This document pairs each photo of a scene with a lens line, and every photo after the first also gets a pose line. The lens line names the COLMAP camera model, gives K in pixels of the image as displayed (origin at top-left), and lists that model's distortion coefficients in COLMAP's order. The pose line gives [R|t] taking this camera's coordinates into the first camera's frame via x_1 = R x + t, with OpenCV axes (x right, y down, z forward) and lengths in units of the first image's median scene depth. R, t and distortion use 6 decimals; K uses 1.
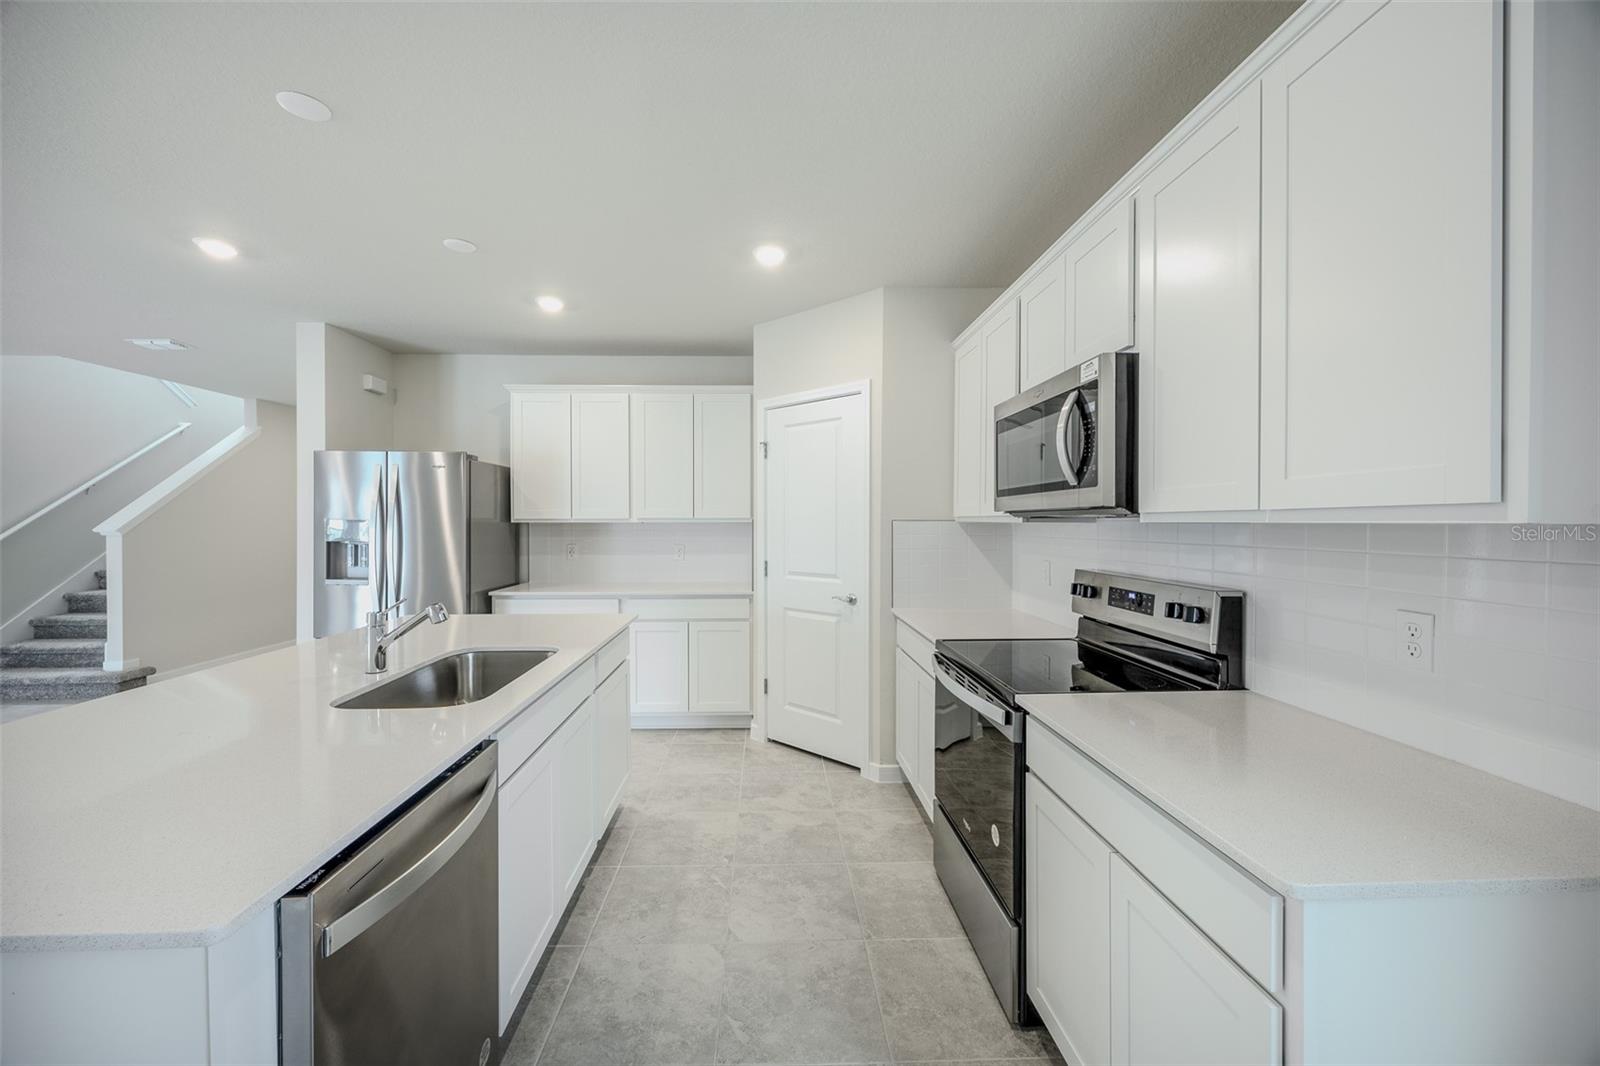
lens RADIAL K [[609.5, 0, 797.5], [0, 609.5, 521.8], [0, 0, 1]] dist [-0.003006, -0.000406]
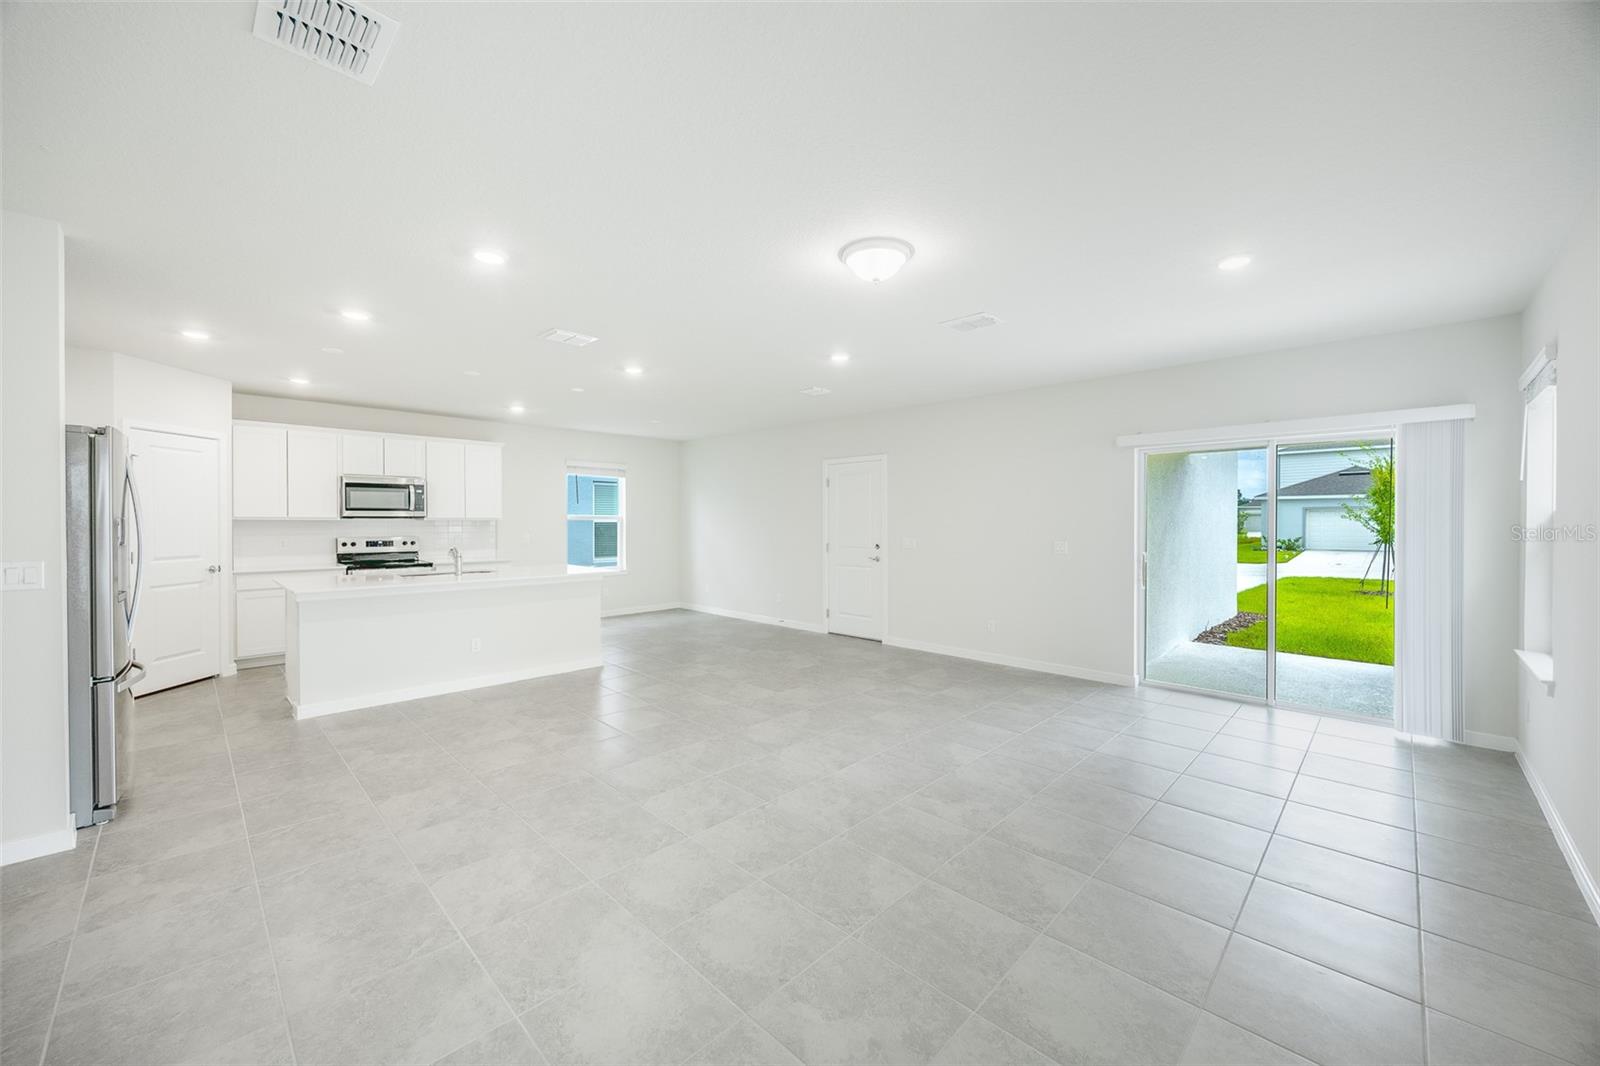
lens RADIAL K [[609.5, 0, 797.5], [0, 609.5, 521.8], [0, 0, 1]] dist [-0.003006, -0.000406]
pose [[-0.688417, -0.003993, 0.725304, -1.850345], [-0.003578, 0.999991, 0.002109, -0.003224], [-0.725306, -0.001144, -0.688426, 0.876483]]
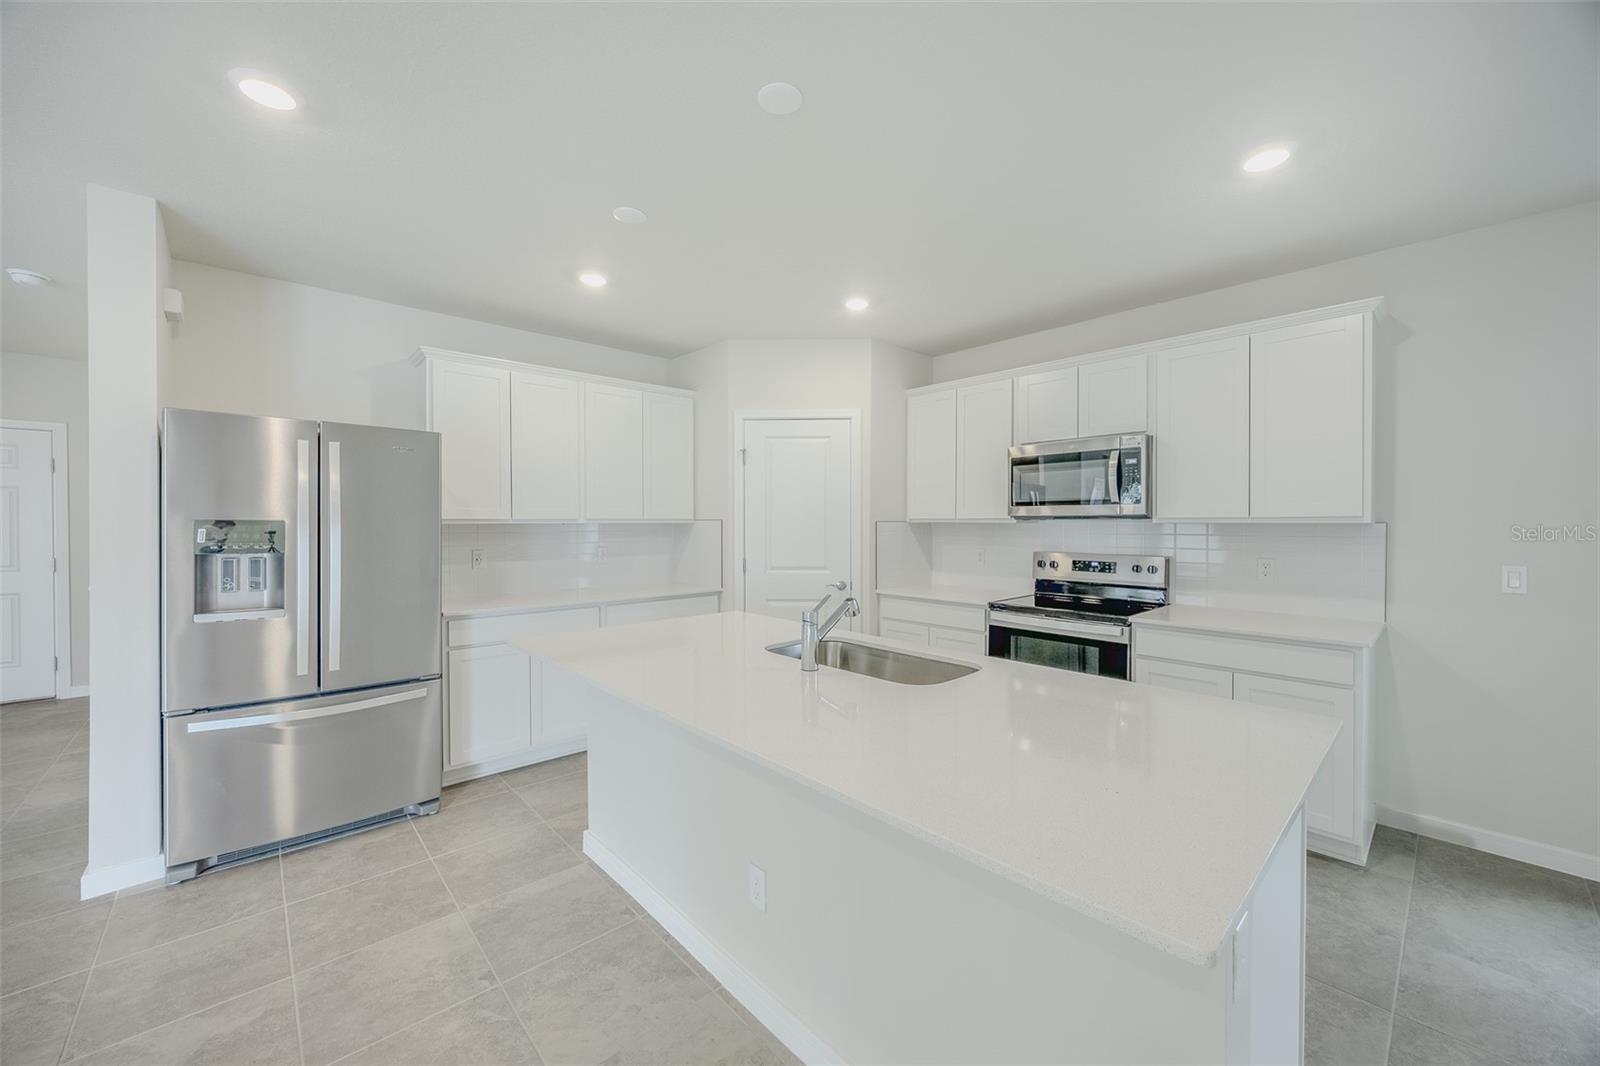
lens RADIAL K [[609.5, 0, 797.5], [0, 609.5, 521.8], [0, 0, 1]] dist [-0.003006, -0.000406]
pose [[0.754083, -0.000104, 0.656779, -0.696688], [0.000192, 1.000000, -0.000062, -0.001472], [-0.656779, 0.000173, 0.754083, 0.117362]]
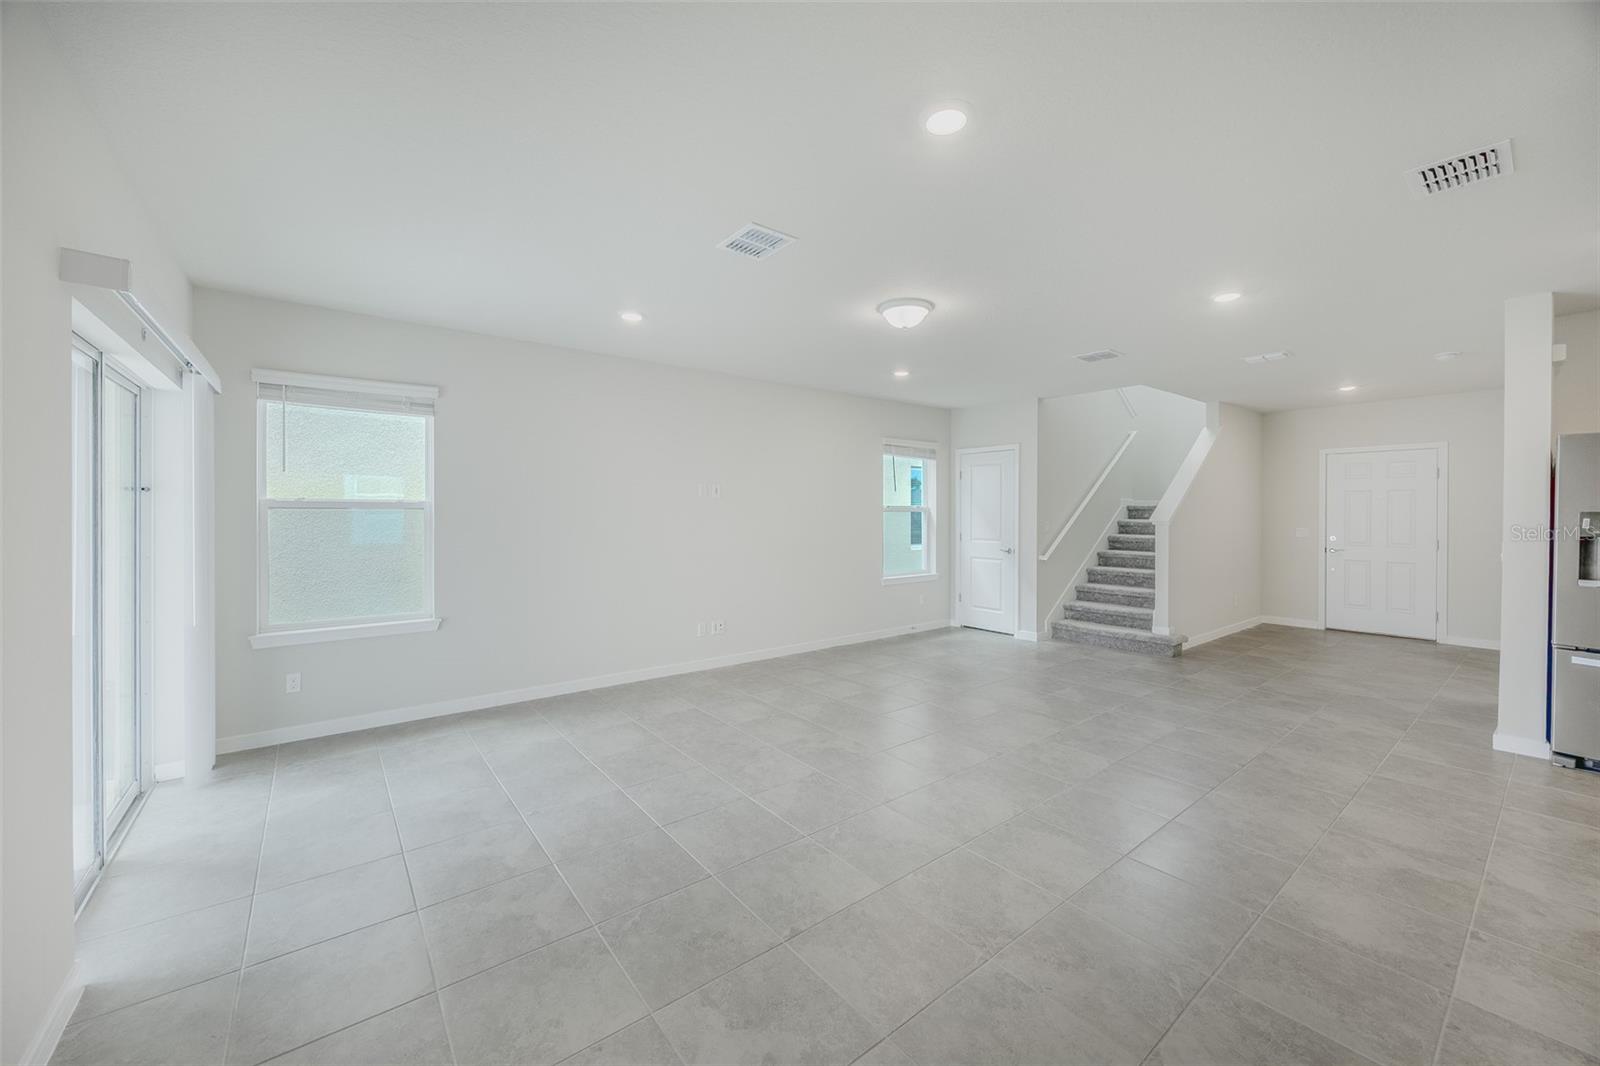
lens RADIAL K [[609.5, 0, 797.5], [0, 609.5, 521.8], [0, 0, 1]] dist [-0.003006, -0.000406]
pose [[0.594121, 0.011575, -0.804292, -0.722199], [-0.003180, 0.999922, 0.012042, 0.003708], [0.804369, -0.004597, 0.594112, -0.422340]]
